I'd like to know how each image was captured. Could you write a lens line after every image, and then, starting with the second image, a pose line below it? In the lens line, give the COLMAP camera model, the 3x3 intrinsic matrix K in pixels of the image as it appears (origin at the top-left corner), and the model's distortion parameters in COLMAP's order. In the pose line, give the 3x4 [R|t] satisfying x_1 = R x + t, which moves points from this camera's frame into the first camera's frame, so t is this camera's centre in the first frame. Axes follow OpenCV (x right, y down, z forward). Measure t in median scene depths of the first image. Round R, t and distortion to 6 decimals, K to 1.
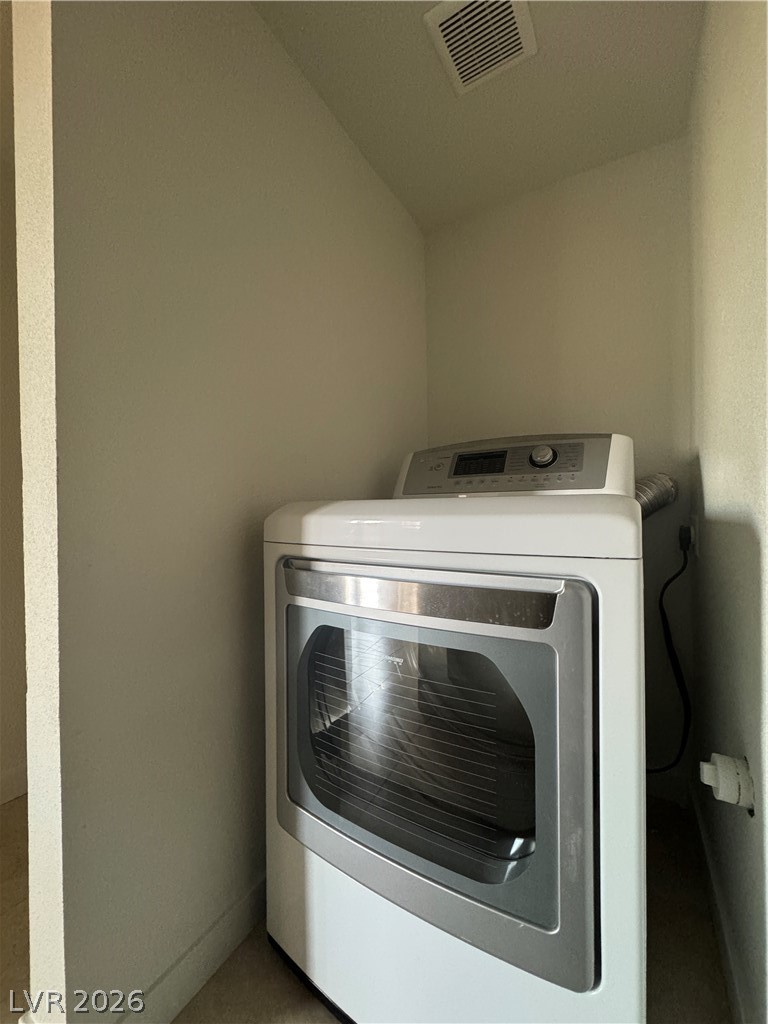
lens RADIAL K [[409.1, 0, 384.0], [0, 409.1, 512.0], [0, 0, 1]] dist [-0.000875, -0.000014]
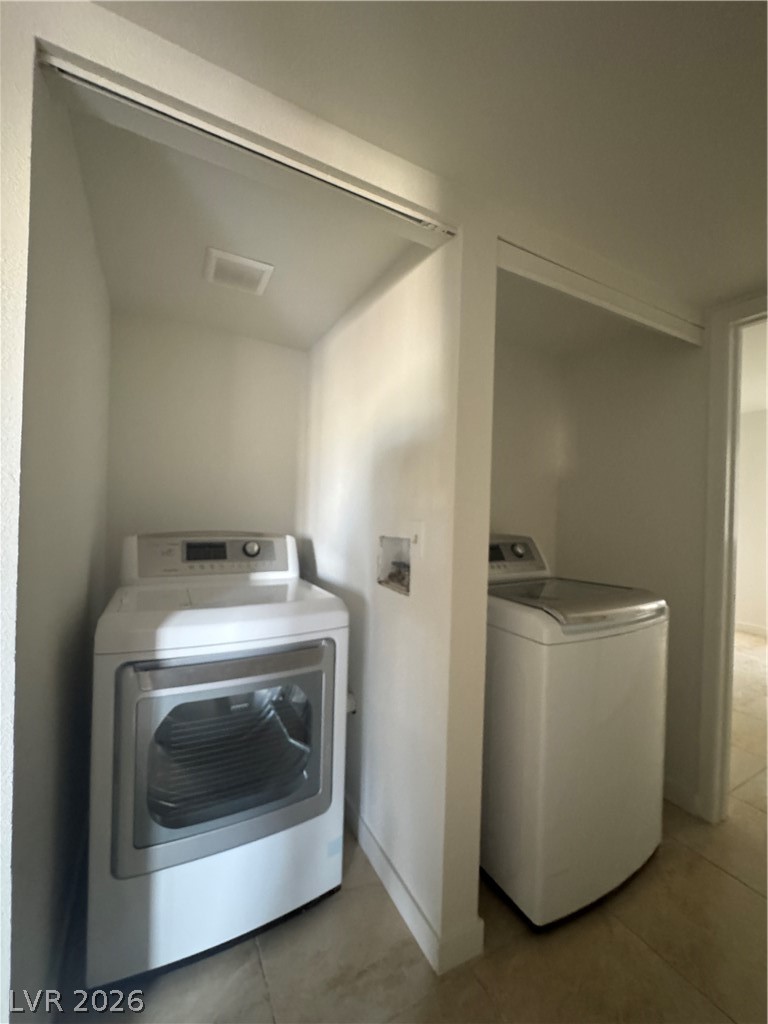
lens RADIAL K [[409.1, 0, 384.0], [0, 409.1, 512.0], [0, 0, 1]] dist [-0.000875, -0.000014]
pose [[0.490348, 0.030064, 0.871008, -0.917673], [-0.037592, 0.999204, -0.013326, -0.346087], [-0.870716, -0.026209, 0.491088, -0.265415]]
